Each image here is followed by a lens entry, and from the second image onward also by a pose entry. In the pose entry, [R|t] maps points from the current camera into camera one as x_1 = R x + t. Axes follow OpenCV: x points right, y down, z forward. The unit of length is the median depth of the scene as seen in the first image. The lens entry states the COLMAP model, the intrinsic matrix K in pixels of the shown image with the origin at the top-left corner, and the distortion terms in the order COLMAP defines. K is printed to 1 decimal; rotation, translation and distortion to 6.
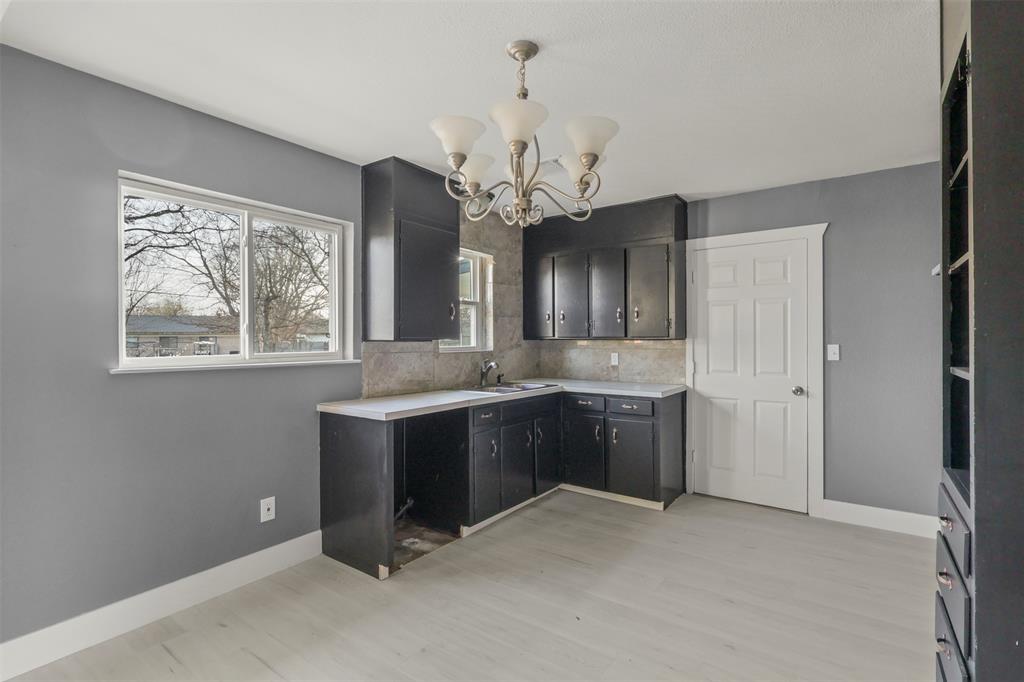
lens RADIAL K [[474.9, 0, 511.5], [0, 474.9, 341.2], [0, 0, 1]] dist [-0.002126, 0.002177]
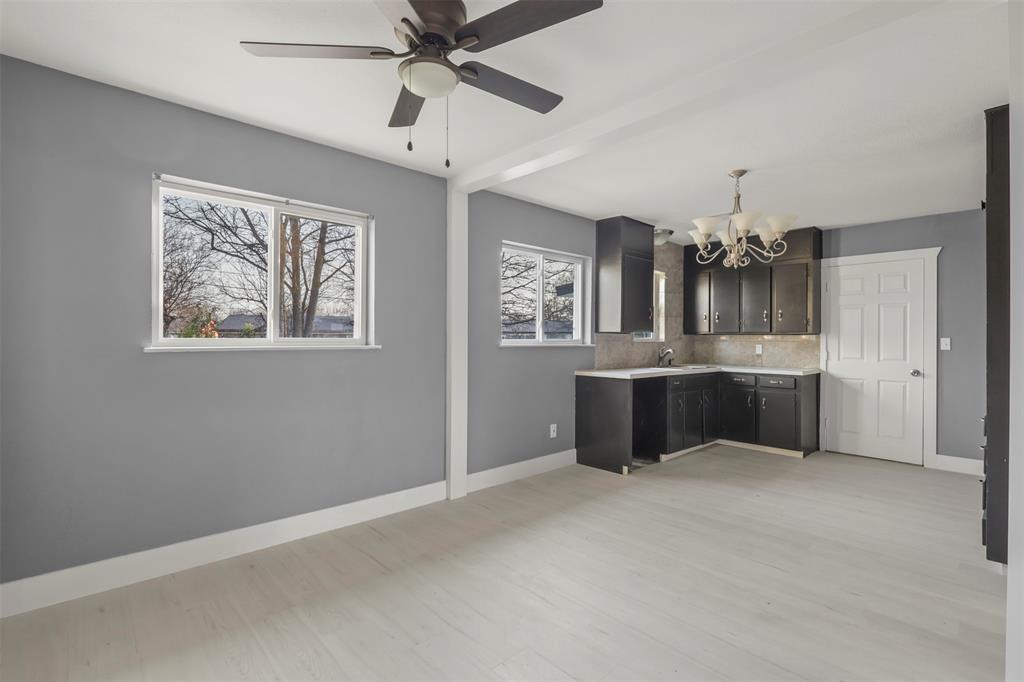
lens RADIAL K [[474.9, 0, 512.8], [0, 474.9, 339.3], [0, 0, 1]] dist [-0.002126, 0.002177]
pose [[0.982228, 0.009384, -0.187459, -0.247782], [-0.010106, 0.999945, -0.002900, 0.024858], [0.187421, 0.004743, 0.982268, -0.502312]]
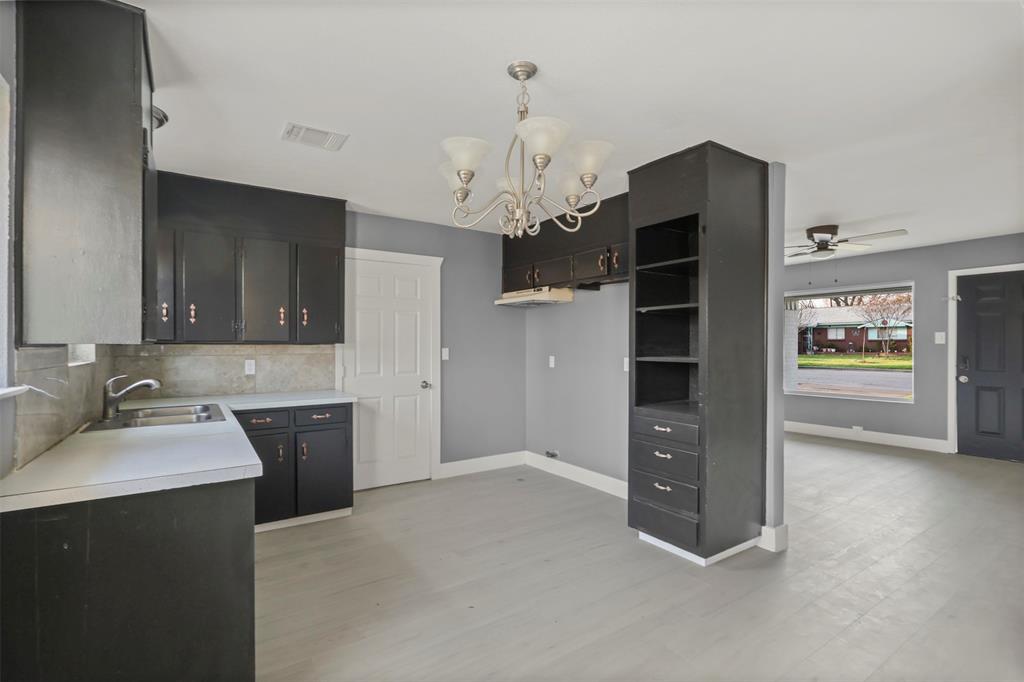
lens RADIAL K [[474.9, 0, 506.2], [0, 474.9, 348.6], [0, 0, 1]] dist [-0.002126, 0.002177]
pose [[0.349462, -0.006365, 0.936929, -0.500446], [0.001092, 0.999979, 0.006386, -0.000420], [-0.936950, -0.001208, 0.349461, 0.338661]]
